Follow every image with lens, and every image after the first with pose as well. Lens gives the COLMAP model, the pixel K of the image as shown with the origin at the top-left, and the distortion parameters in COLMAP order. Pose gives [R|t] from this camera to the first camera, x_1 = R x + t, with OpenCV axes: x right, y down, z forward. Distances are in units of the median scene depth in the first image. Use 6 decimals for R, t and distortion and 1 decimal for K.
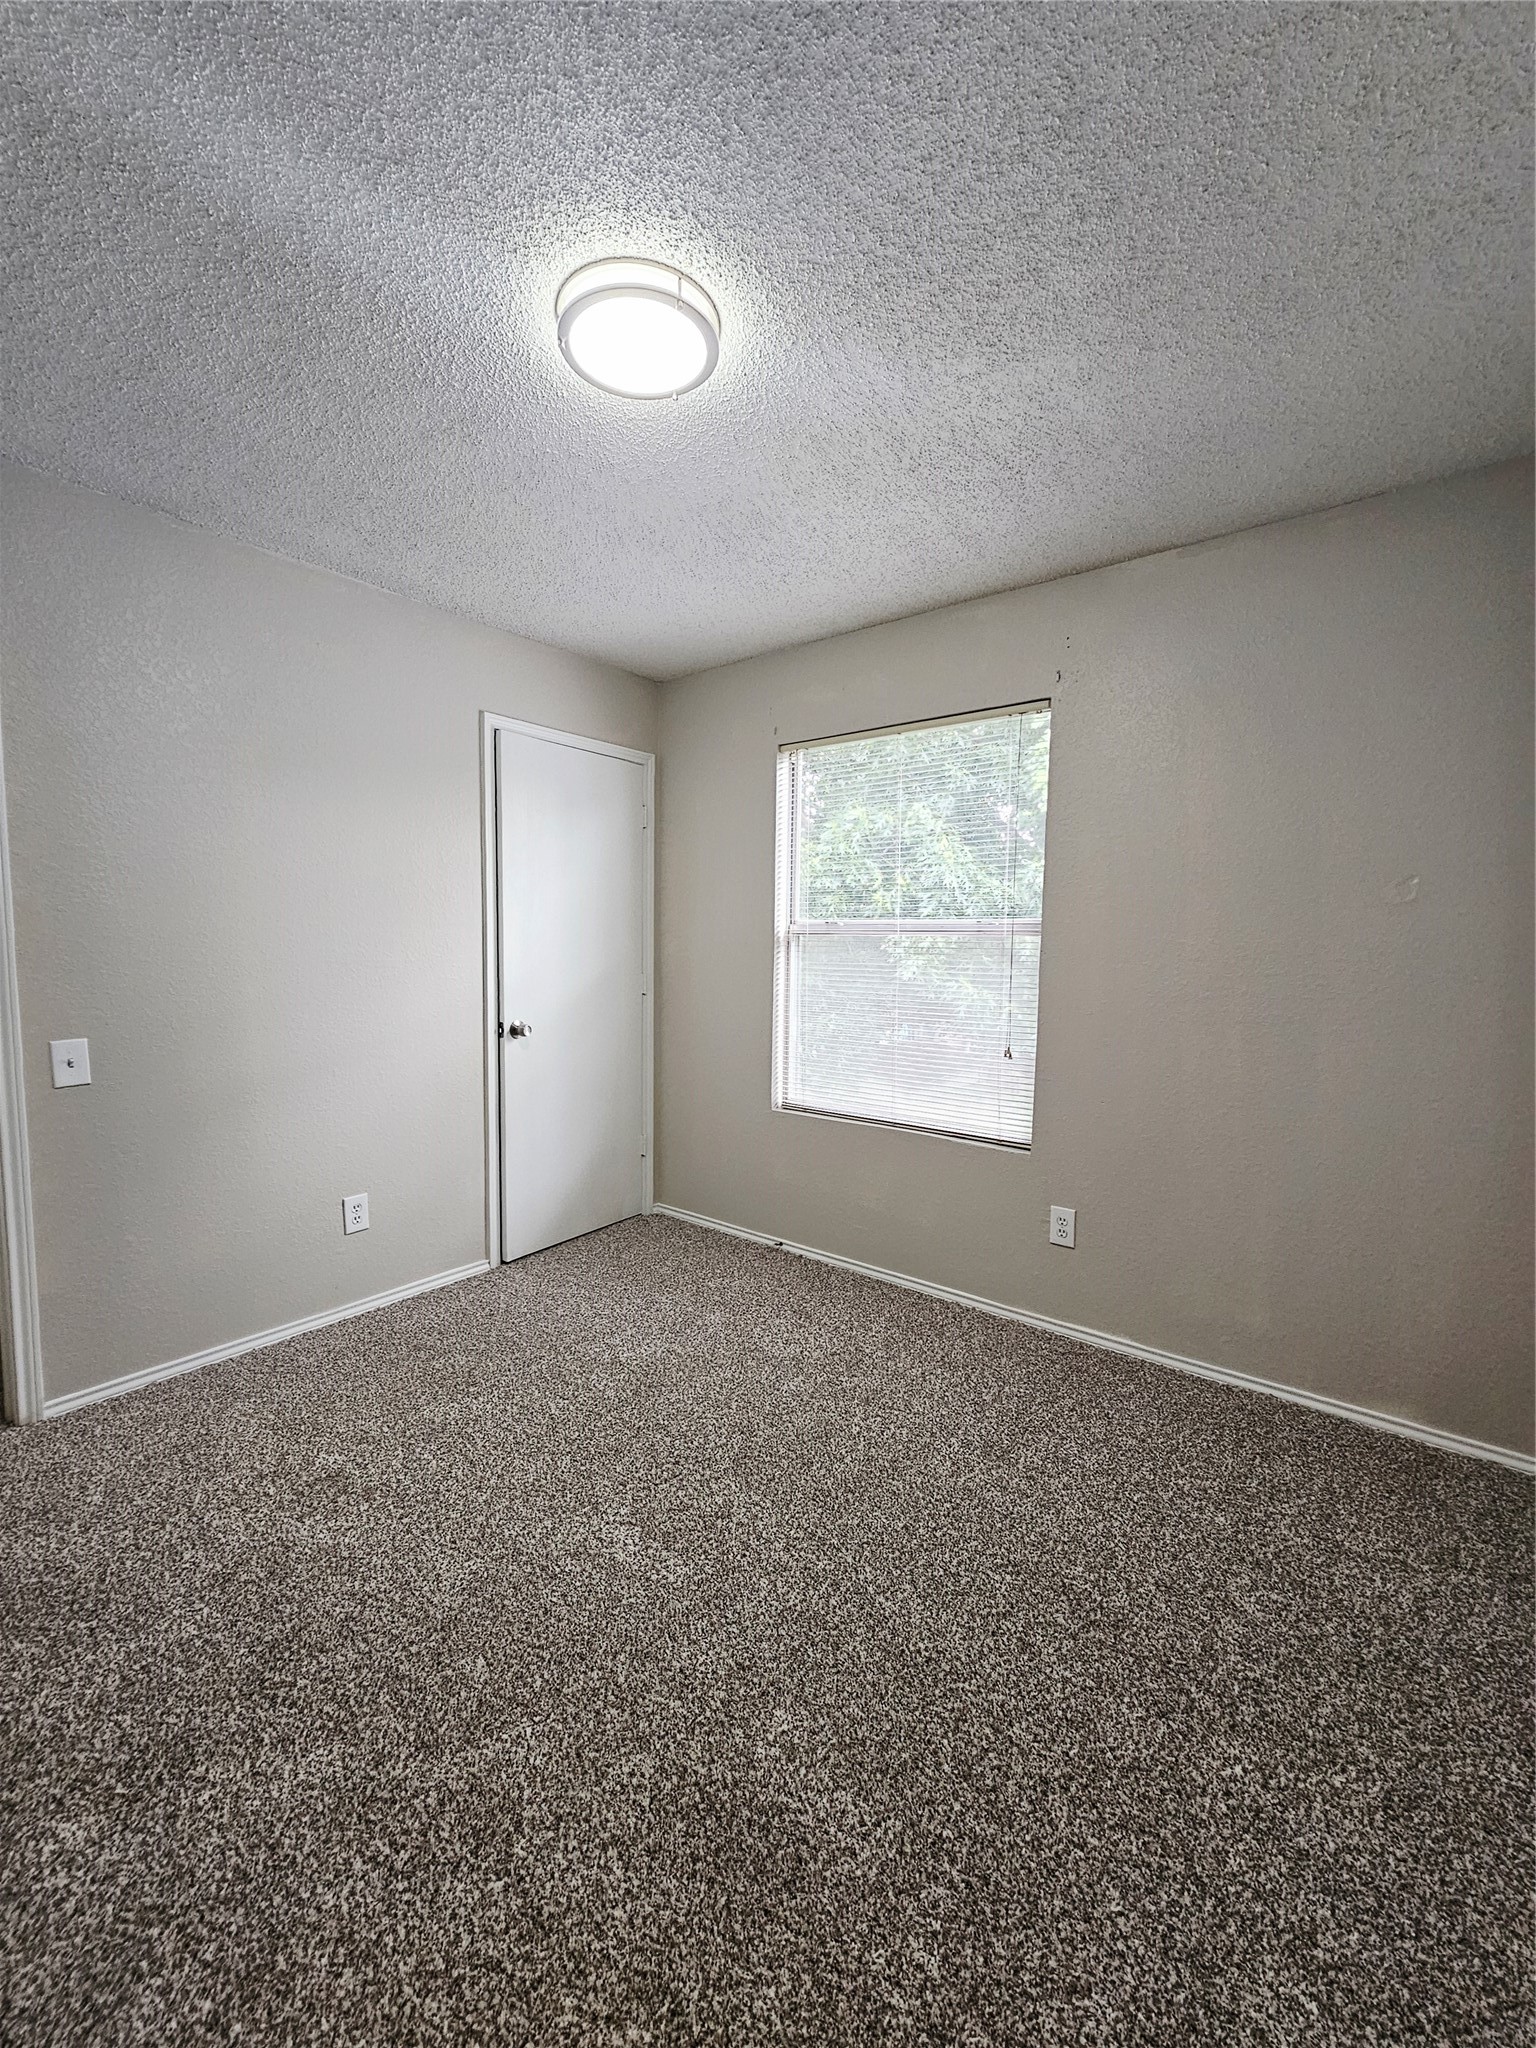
lens RADIAL K [[840.5, 0, 752.2], [0, 840.5, 1021.0], [0, 0, 1]] dist [-0.001292, 0.000420]
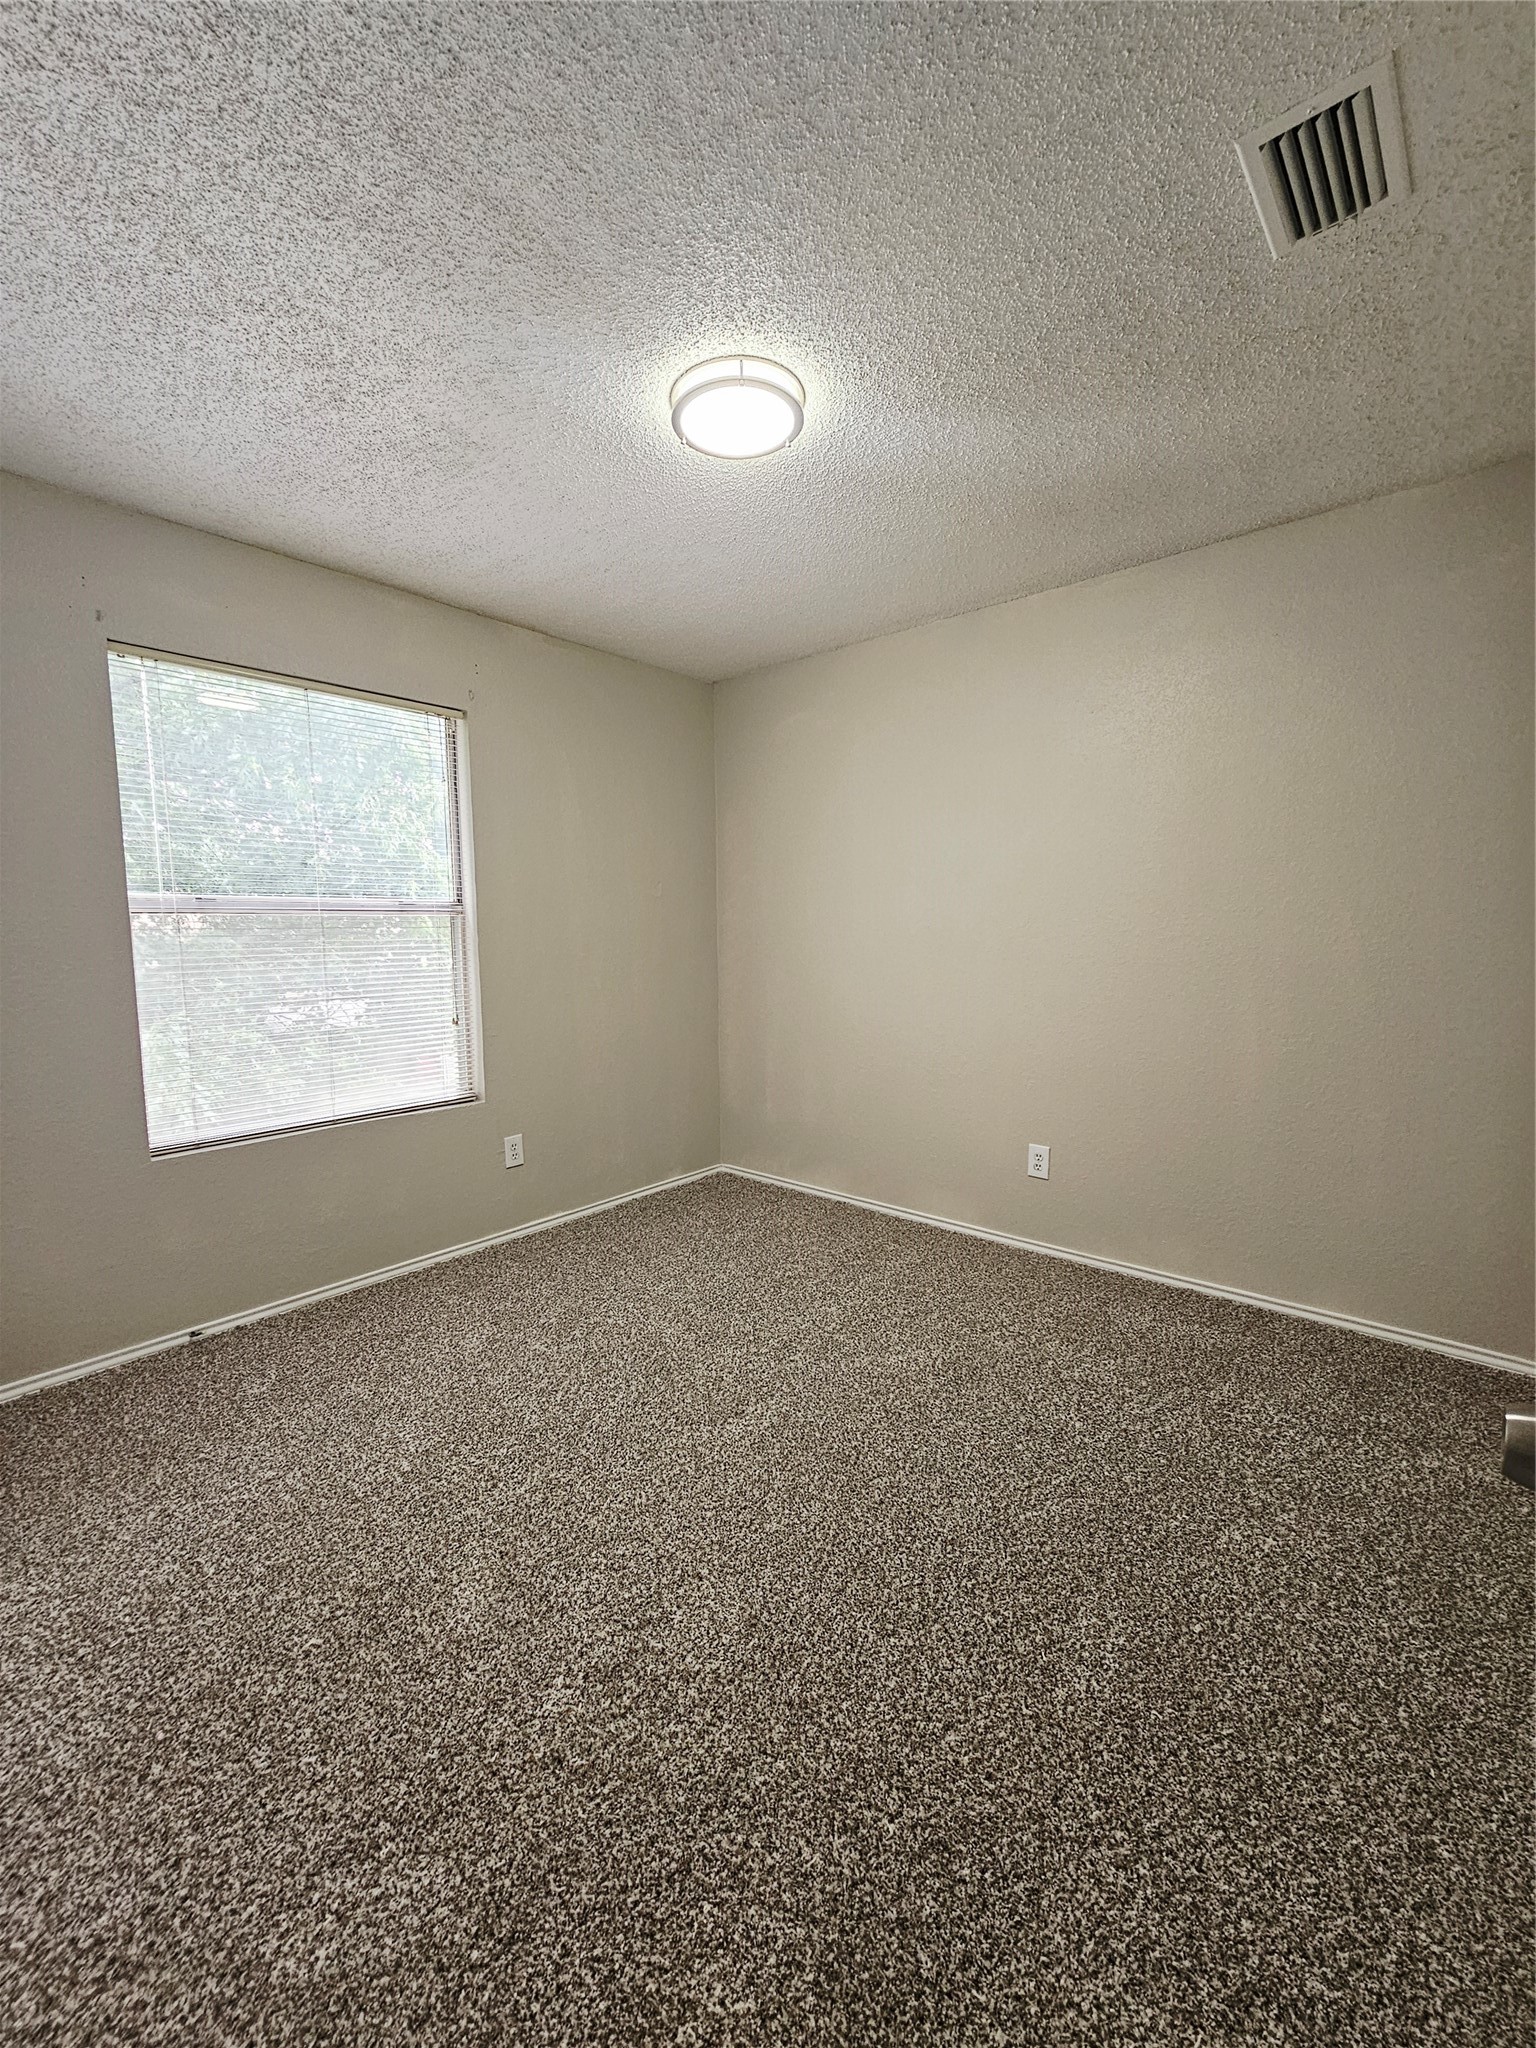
lens RADIAL K [[840.5, 0, 752.6], [0, 840.5, 1022.5], [0, 0, 1]] dist [-0.001292, 0.000420]
pose [[0.033726, -0.122542, 0.991890, -0.772106], [0.103945, 0.987503, 0.118465, -0.048910], [-0.994011, 0.099107, 0.046042, 0.539786]]
